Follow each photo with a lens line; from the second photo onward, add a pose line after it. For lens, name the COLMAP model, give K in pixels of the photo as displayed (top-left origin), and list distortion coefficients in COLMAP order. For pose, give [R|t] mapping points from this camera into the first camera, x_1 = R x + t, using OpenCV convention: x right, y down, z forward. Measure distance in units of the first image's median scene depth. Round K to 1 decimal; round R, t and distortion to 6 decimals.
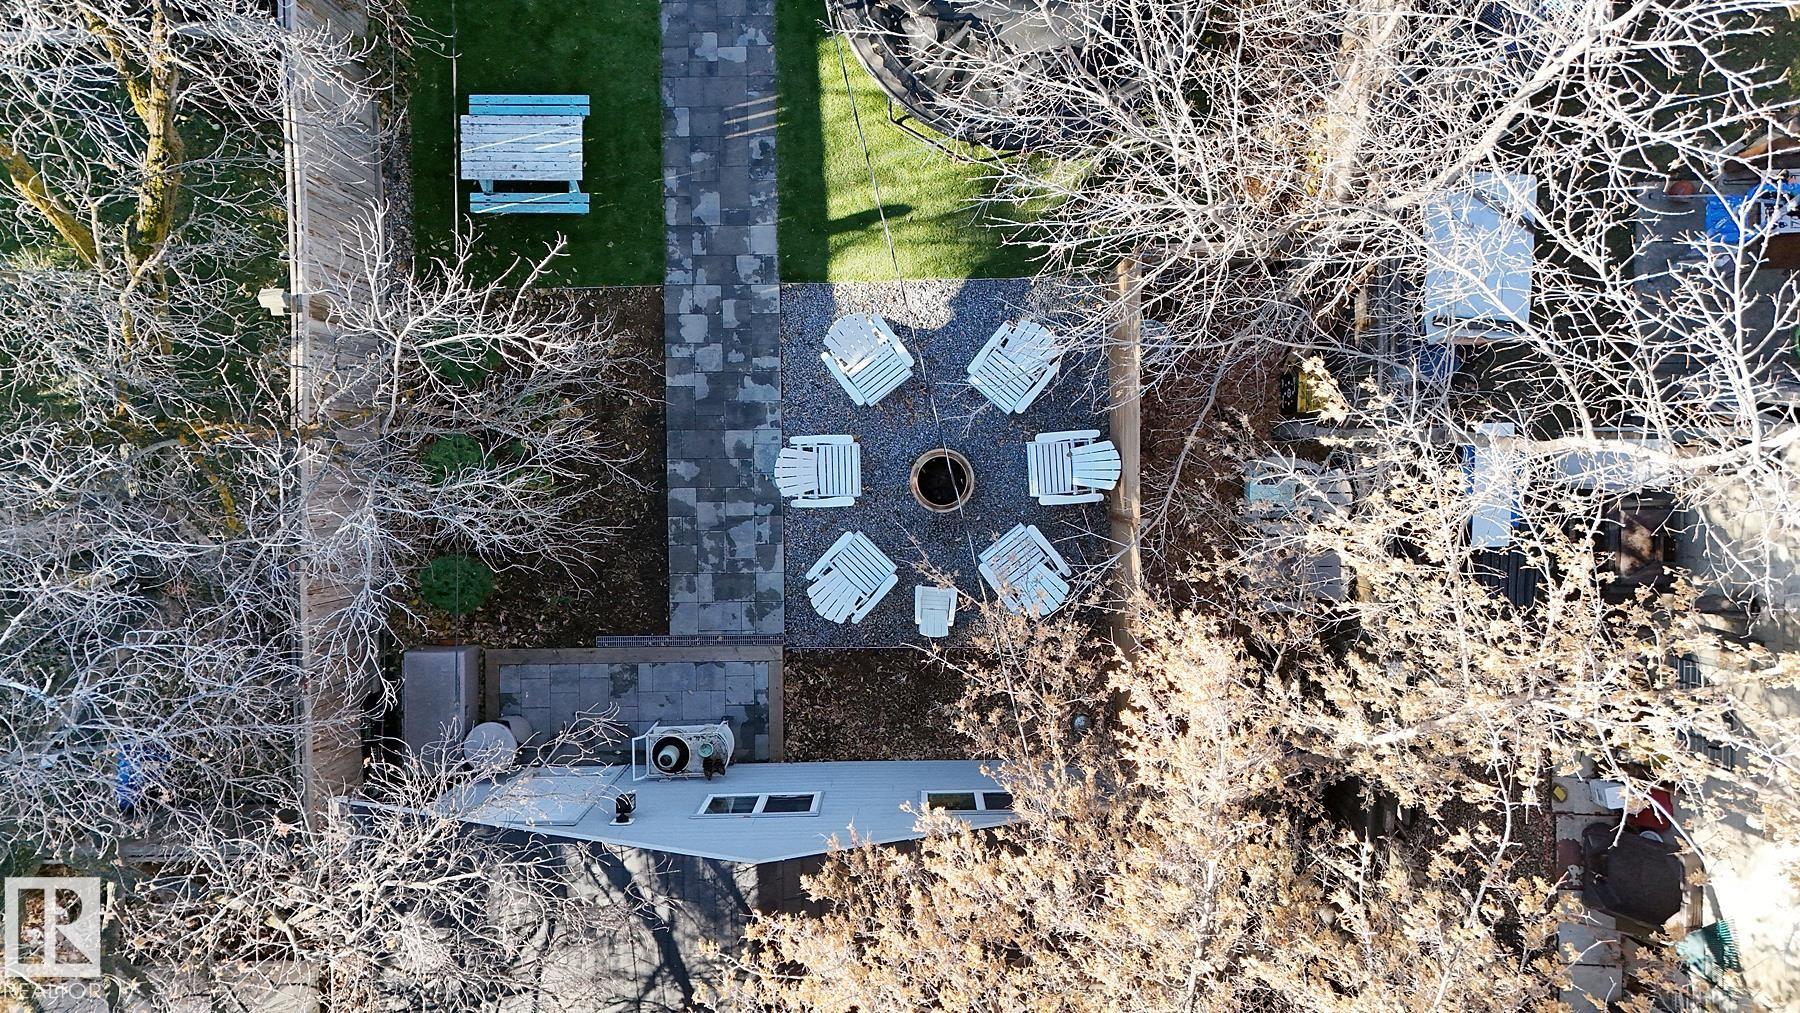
lens RADIAL K [[1317.1, 0, 892.2], [0, 1317.1, 499.3], [0, 0, 1]] dist [0.109873, -0.128732]
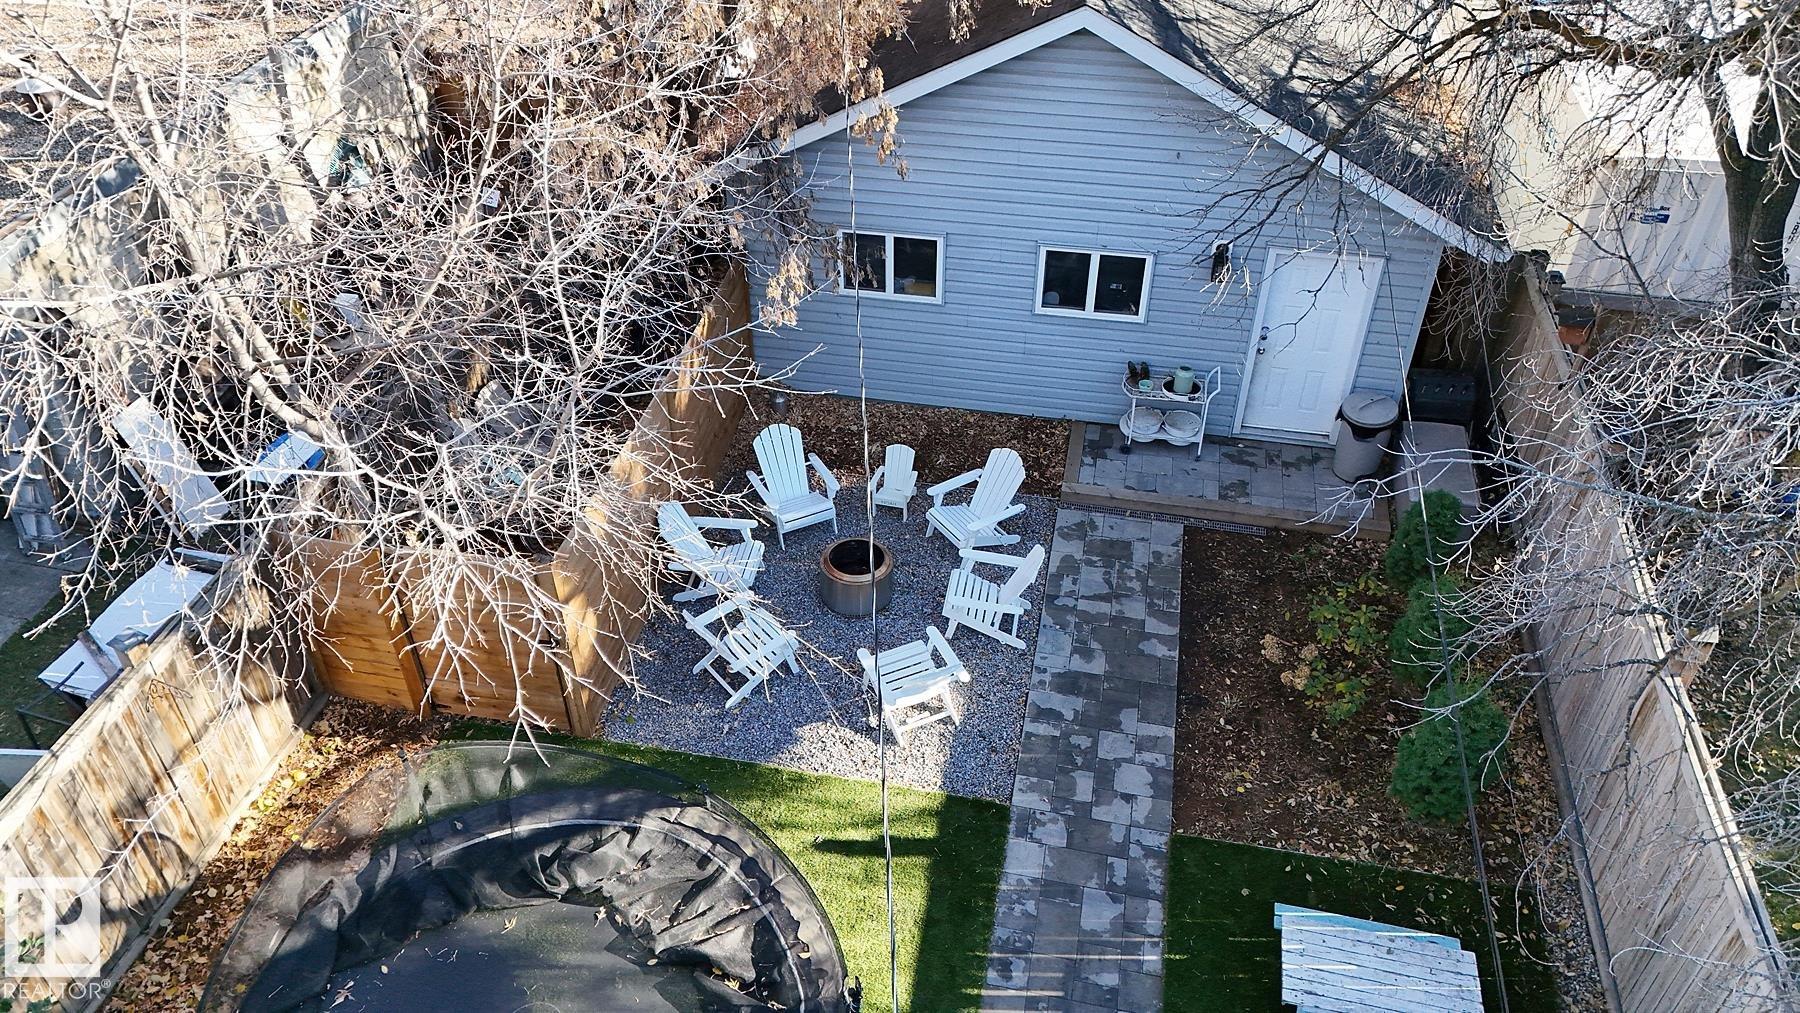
lens RADIAL K [[1317.1, 0, 892.2], [0, 1317.1, 499.3], [0, 0, 1]] dist [0.109873, -0.128732]
pose [[-0.978032, -0.111148, 0.176351, -0.131655], [0.206099, -0.642431, 0.738109, -0.613130], [0.031254, 0.758240, 0.651226, 0.386158]]
